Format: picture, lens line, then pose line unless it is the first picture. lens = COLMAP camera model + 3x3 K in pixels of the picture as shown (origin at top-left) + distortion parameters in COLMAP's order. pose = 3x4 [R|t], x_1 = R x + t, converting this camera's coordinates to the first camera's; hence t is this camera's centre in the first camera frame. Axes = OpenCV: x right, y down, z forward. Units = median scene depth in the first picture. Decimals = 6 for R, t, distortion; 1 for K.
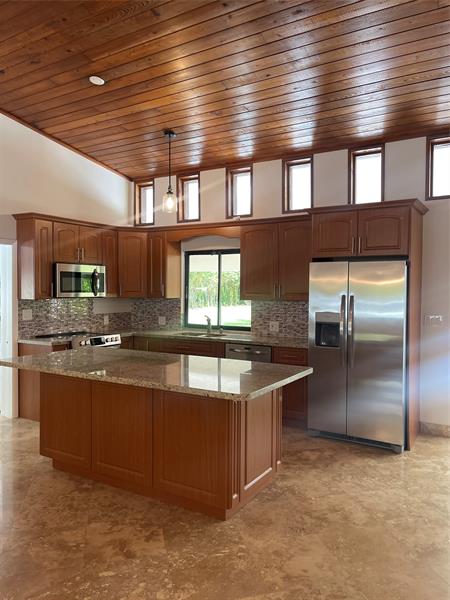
lens RADIAL K [[459.4, 0, 227.5], [0, 459.4, 298.7], [0, 0, 1]] dist [0.033576, -0.029952]
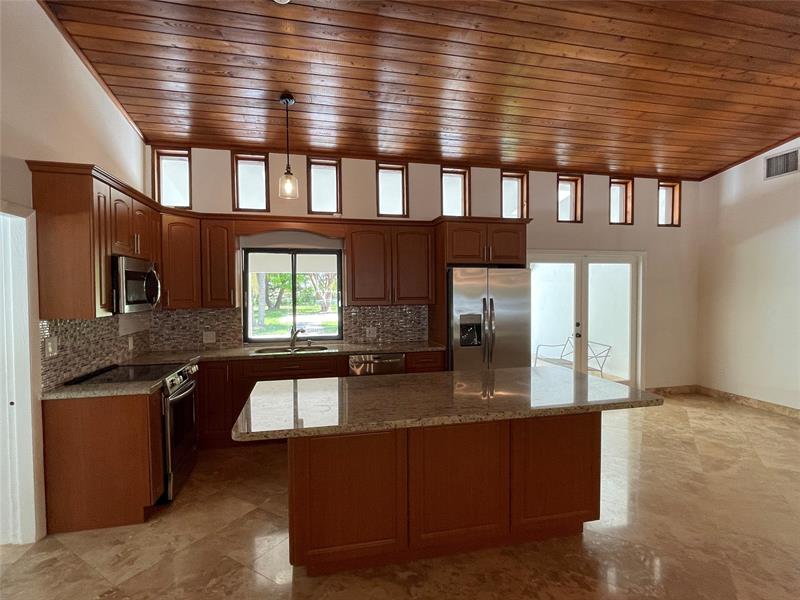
lens RADIAL K [[418.4, 0, 401.9], [0, 418.4, 298.2], [0, 0, 1]] dist [0.010207, -0.003855]
pose [[0.711801, -0.025261, 0.701927, -0.496867], [0.024331, 0.999640, 0.011302, -0.019929], [-0.701960, 0.009034, 0.712159, 0.353184]]
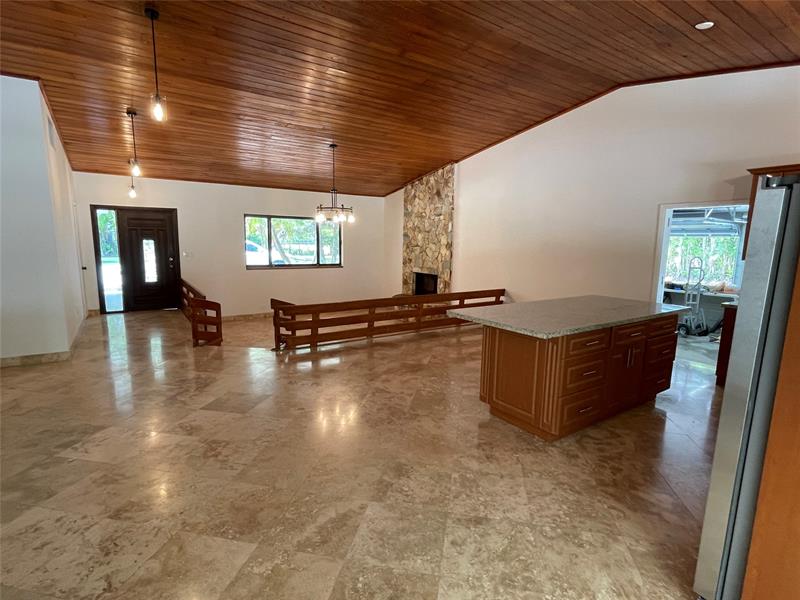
lens RADIAL K [[418.4, 0, 401.7], [0, 418.4, 303.4], [0, 0, 1]] dist [0.010207, -0.003855]
pose [[-0.421459, 0.129327, -0.897578, 0.667725], [-0.036663, 0.986540, 0.159360, -0.020703], [0.906106, 0.100071, -0.411045, 0.694638]]
